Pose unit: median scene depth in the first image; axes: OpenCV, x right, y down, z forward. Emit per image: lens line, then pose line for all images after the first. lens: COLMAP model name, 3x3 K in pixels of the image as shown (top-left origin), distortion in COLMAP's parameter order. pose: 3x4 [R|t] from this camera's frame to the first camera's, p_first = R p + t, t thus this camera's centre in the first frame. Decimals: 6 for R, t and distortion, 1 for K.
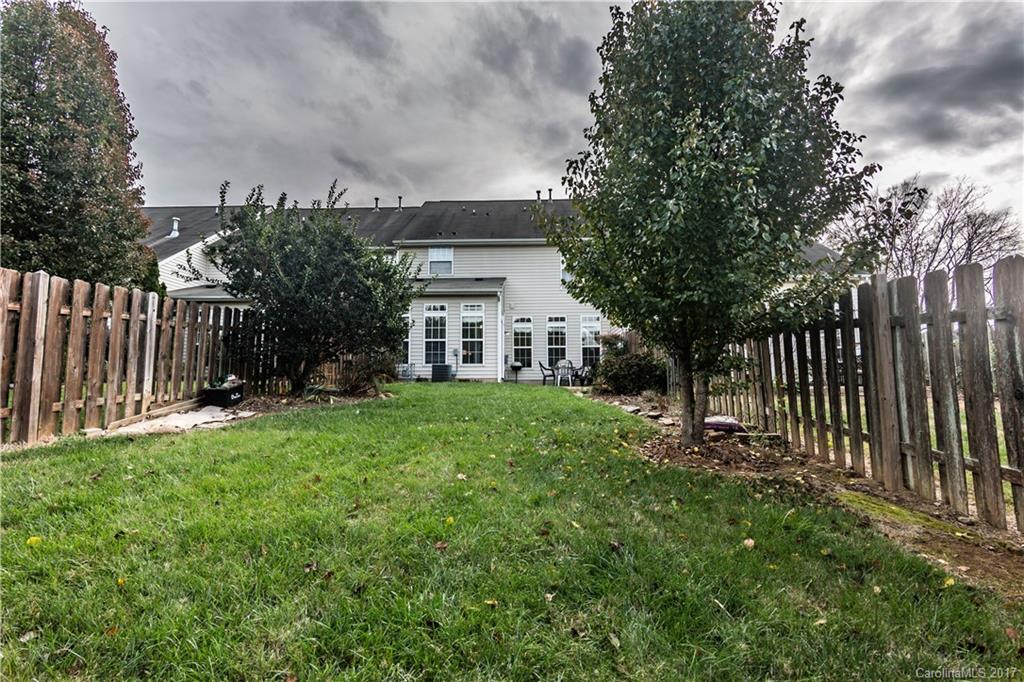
lens RADIAL K [[495.2, 0, 511.3], [0, 495.2, 338.1], [0, 0, 1]] dist [0.002744, -0.001719]
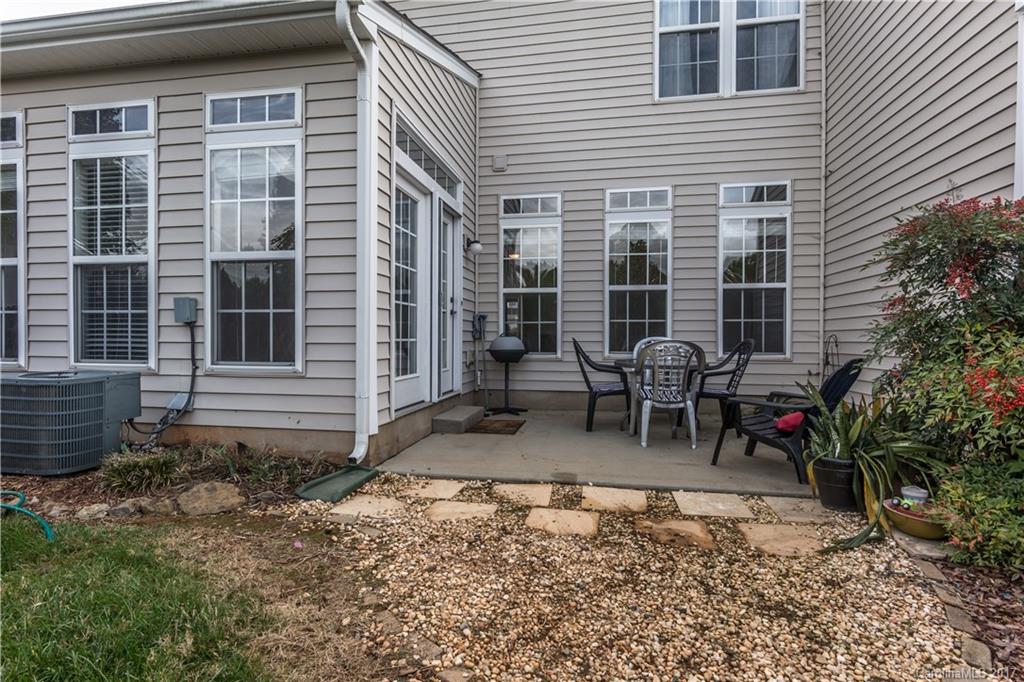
lens RADIAL K [[495.2, 0, 511.3], [0, 495.2, 338.1], [0, 0, 1]] dist [0.002744, -0.001719]
pose [[0.988848, 0.007975, -0.148713, 0.060448], [0.007890, 0.994358, 0.105784, 0.015499], [0.148717, -0.105777, 0.983206, 0.688483]]
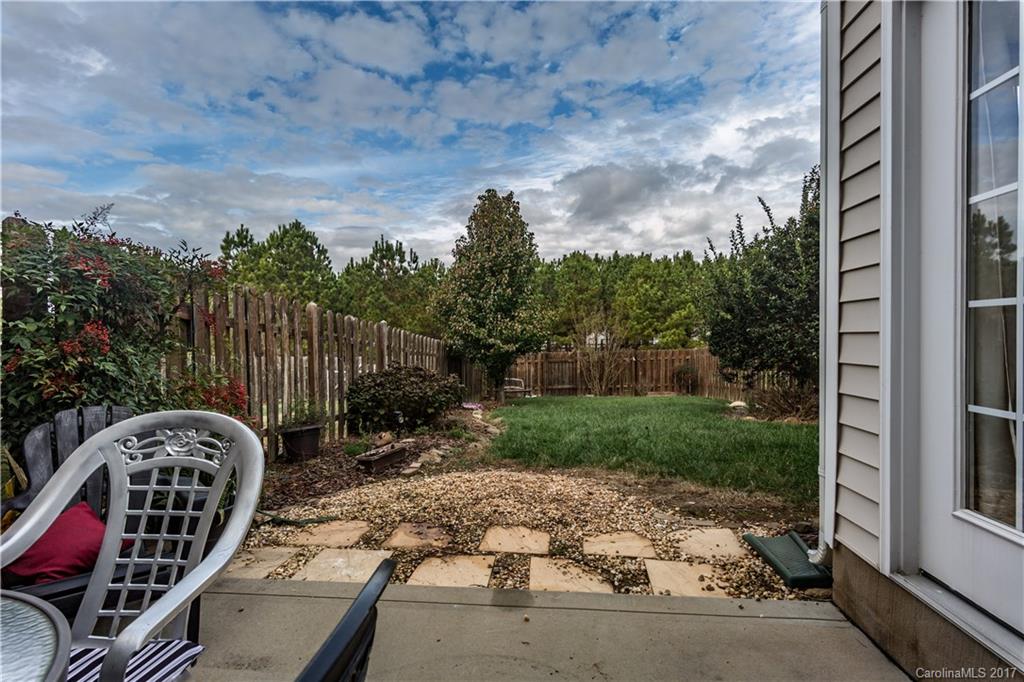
lens RADIAL K [[495.2, 0, 511.3], [0, 495.2, 338.1], [0, 0, 1]] dist [0.002744, -0.001719]
pose [[-0.998278, 0.001013, 0.058656, 0.040749], [-0.005043, 0.994668, -0.103007, 0.045841], [-0.058448, -0.103125, -0.992950, 1.108205]]
